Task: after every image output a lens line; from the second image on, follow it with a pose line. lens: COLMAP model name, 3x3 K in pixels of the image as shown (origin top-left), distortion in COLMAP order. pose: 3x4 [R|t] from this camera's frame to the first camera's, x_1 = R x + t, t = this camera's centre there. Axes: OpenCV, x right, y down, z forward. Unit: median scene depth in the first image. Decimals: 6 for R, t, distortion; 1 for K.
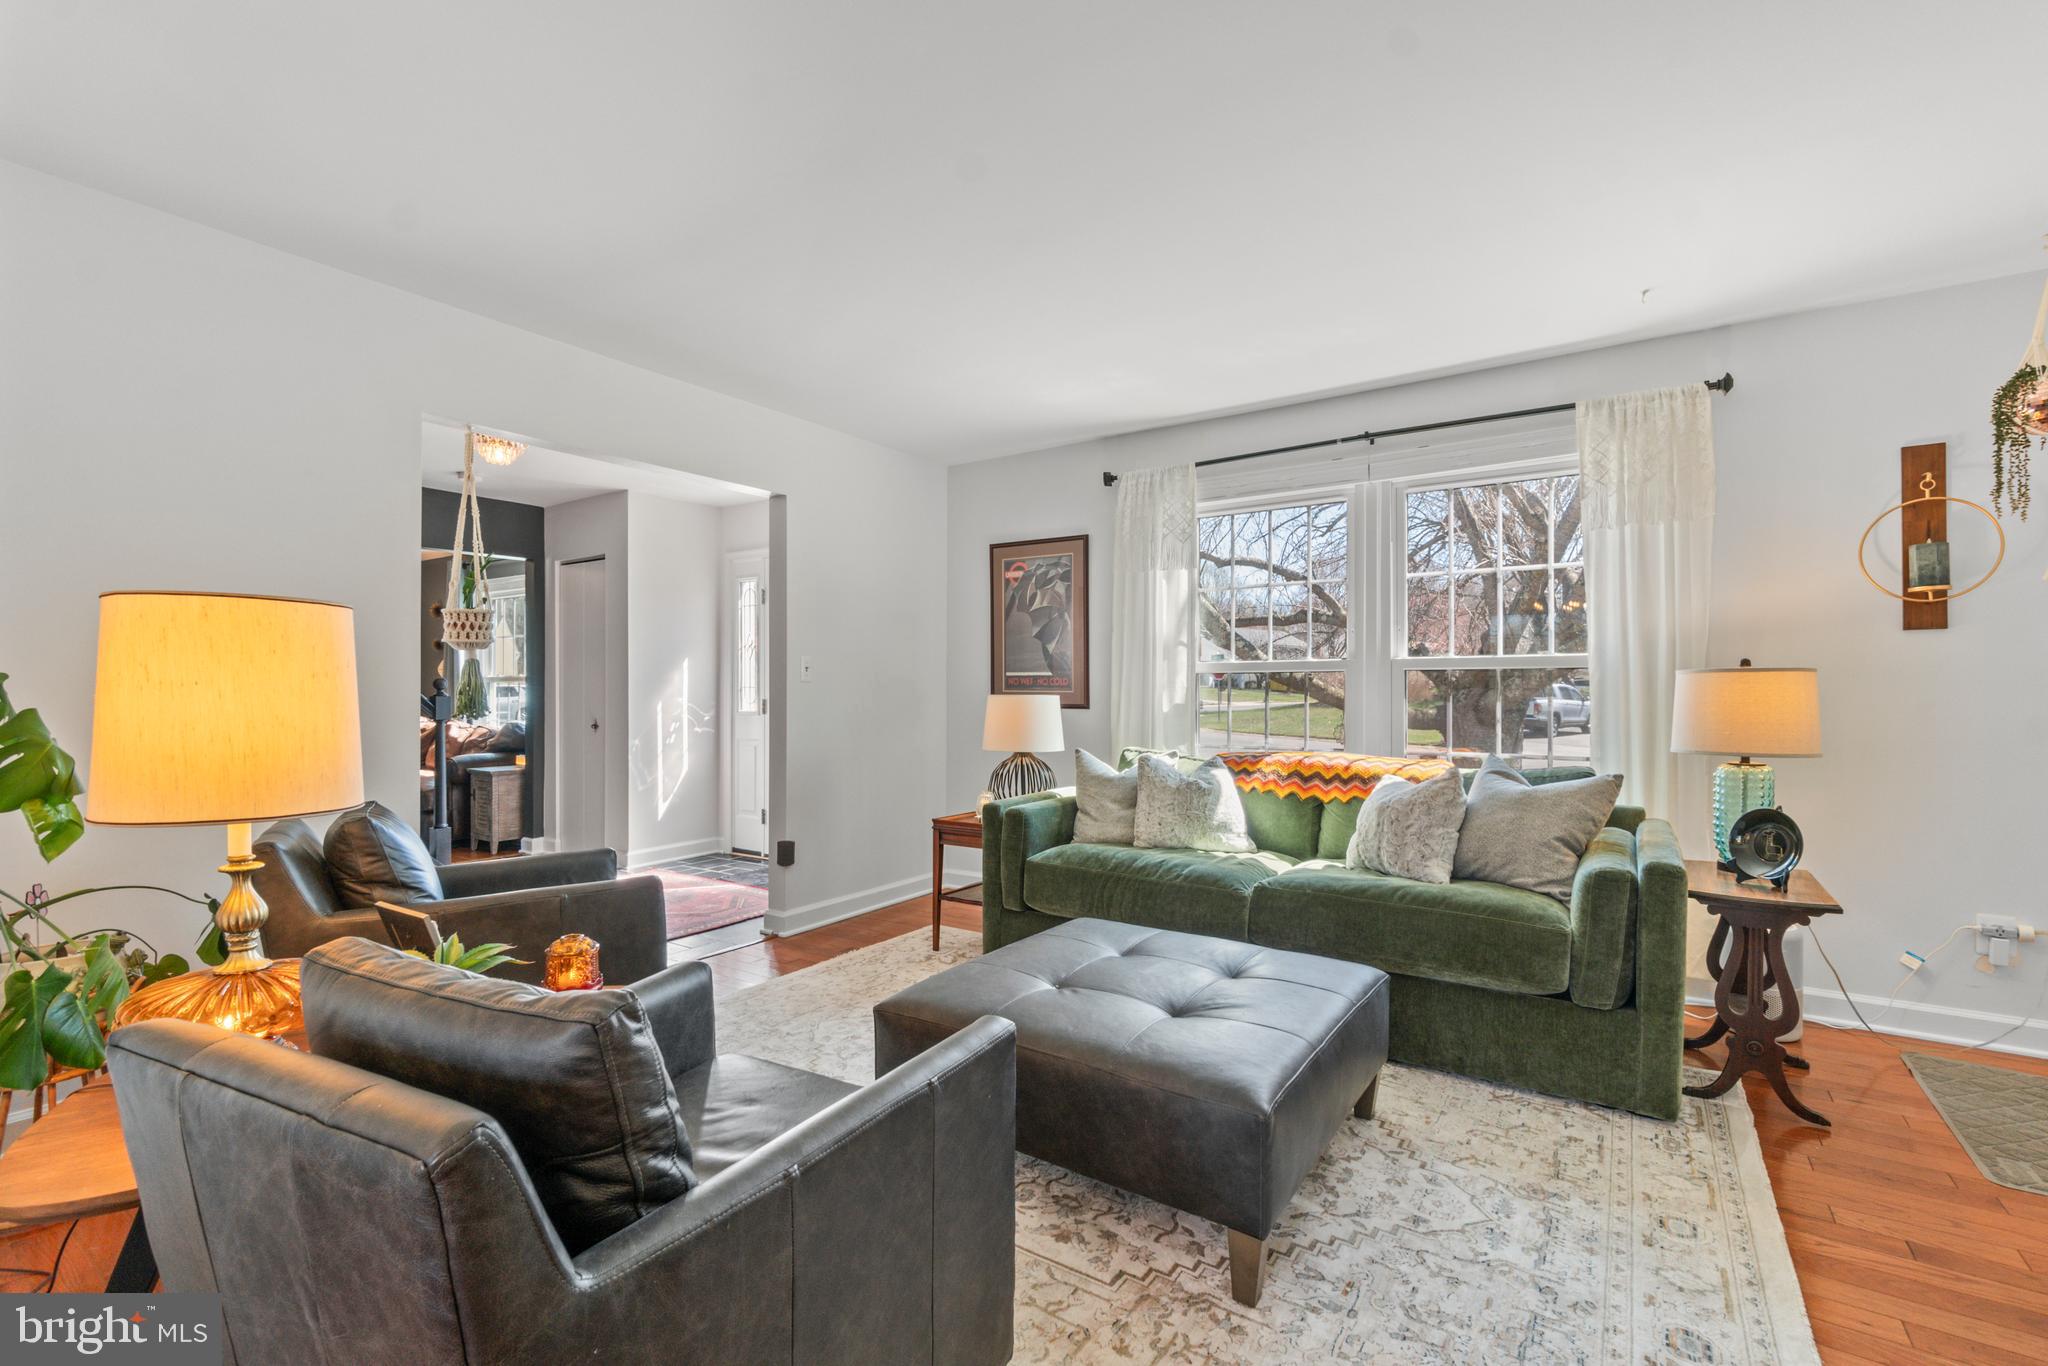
lens RADIAL K [[895.1, 0, 1025.5], [0, 895.1, 699.2], [0, 0, 1]] dist [-0.000697, 0.001473]
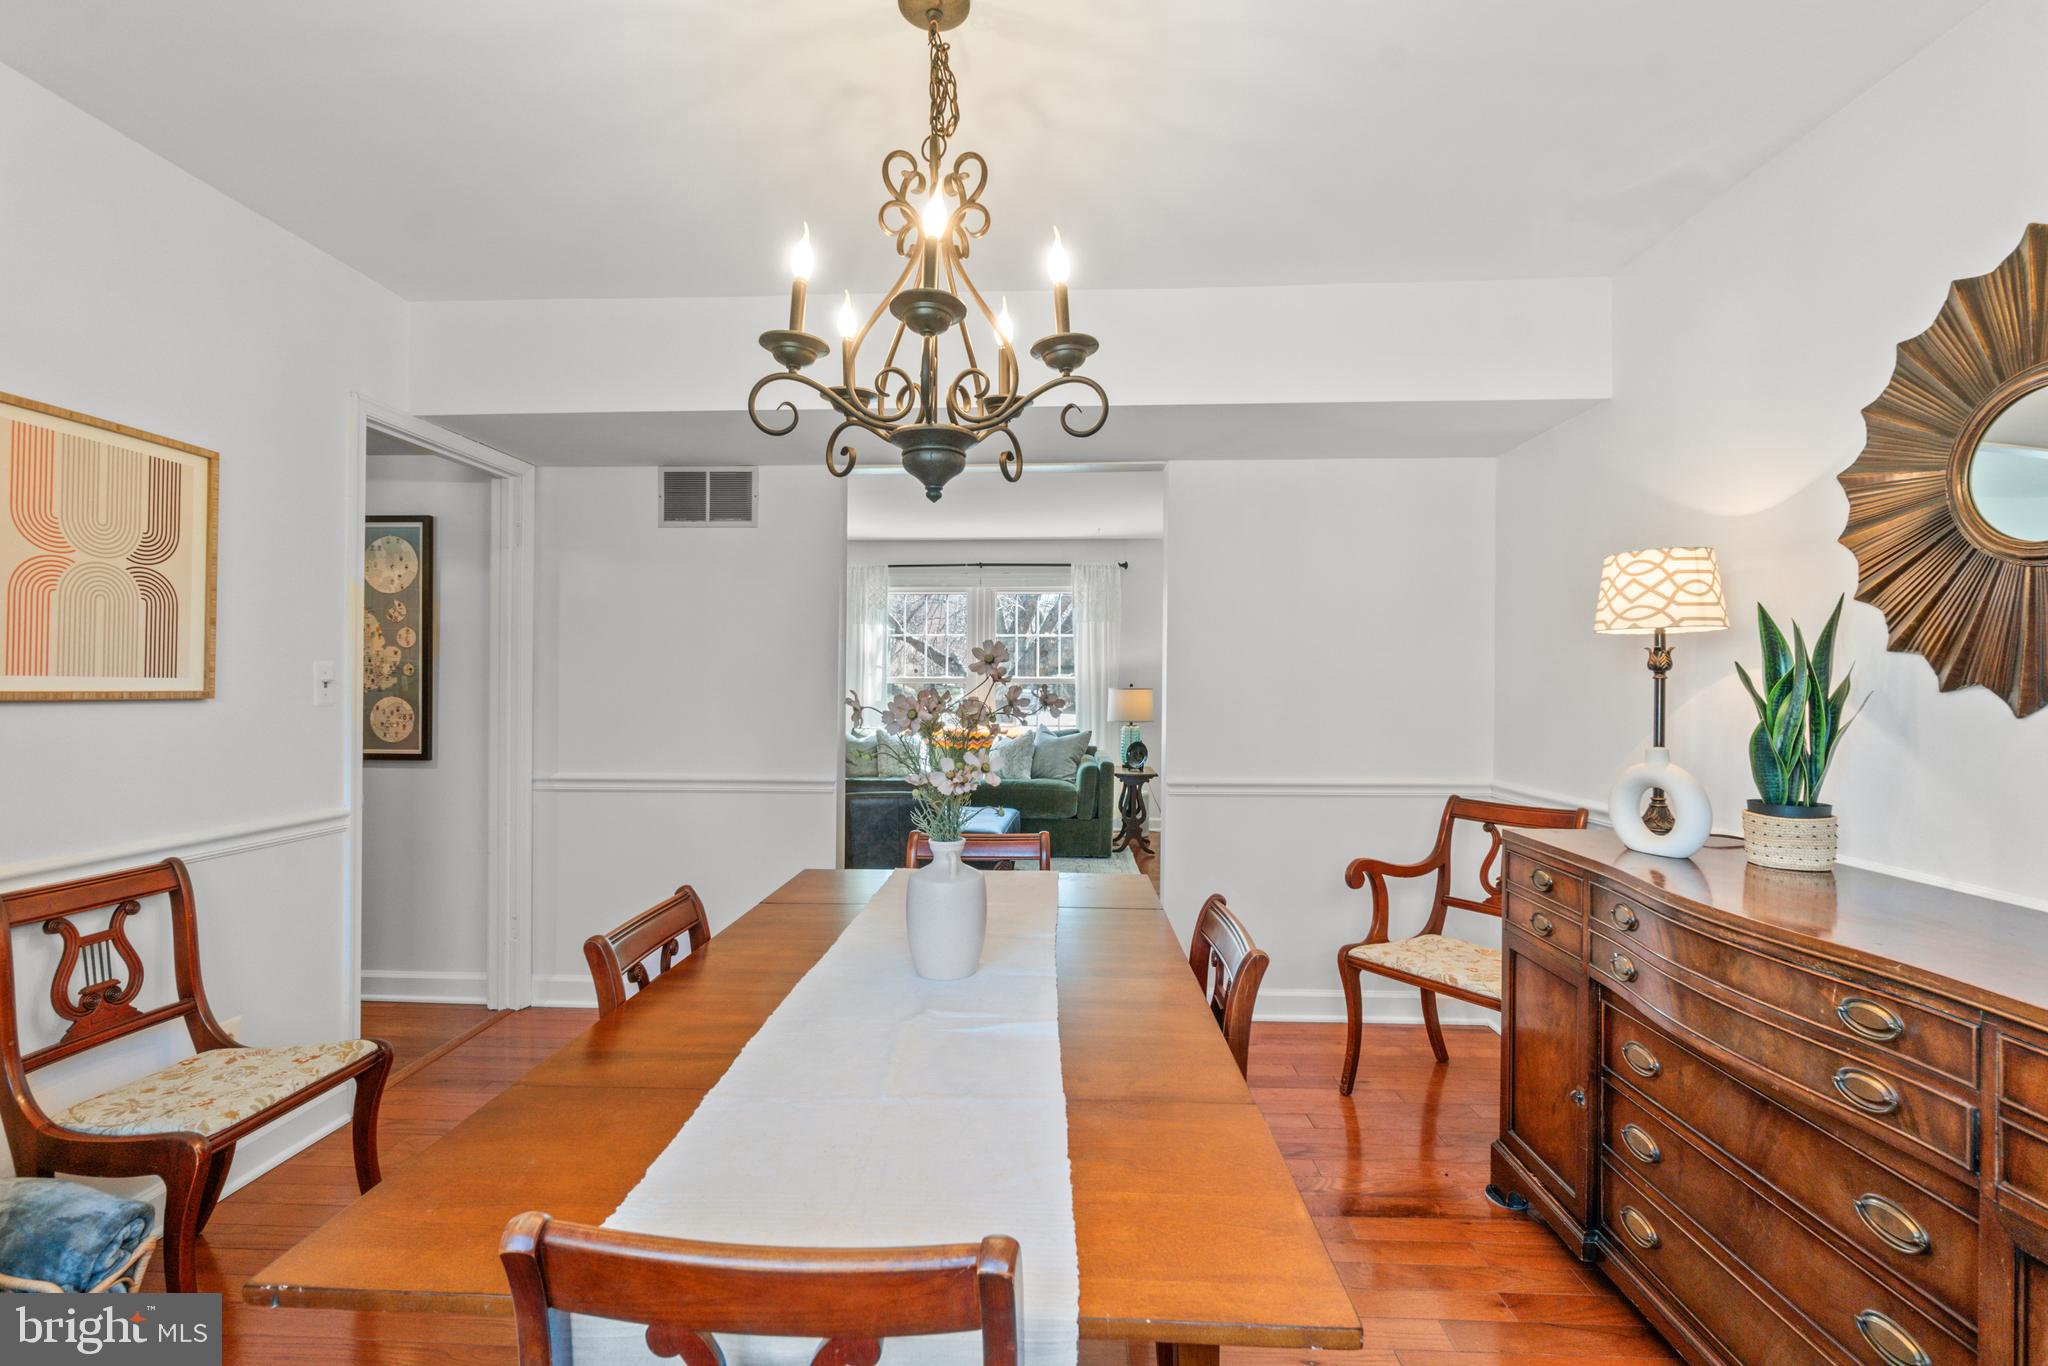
lens RADIAL K [[895.1, 0, 1023.7], [0, 895.1, 680.0], [0, 0, 1]] dist [-0.000697, 0.001473]
pose [[0.853141, 0.001982, 0.521676, -0.802106], [0.001271, 0.999982, -0.005877, -0.041331], [-0.521678, 0.005677, 0.853124, -1.034936]]
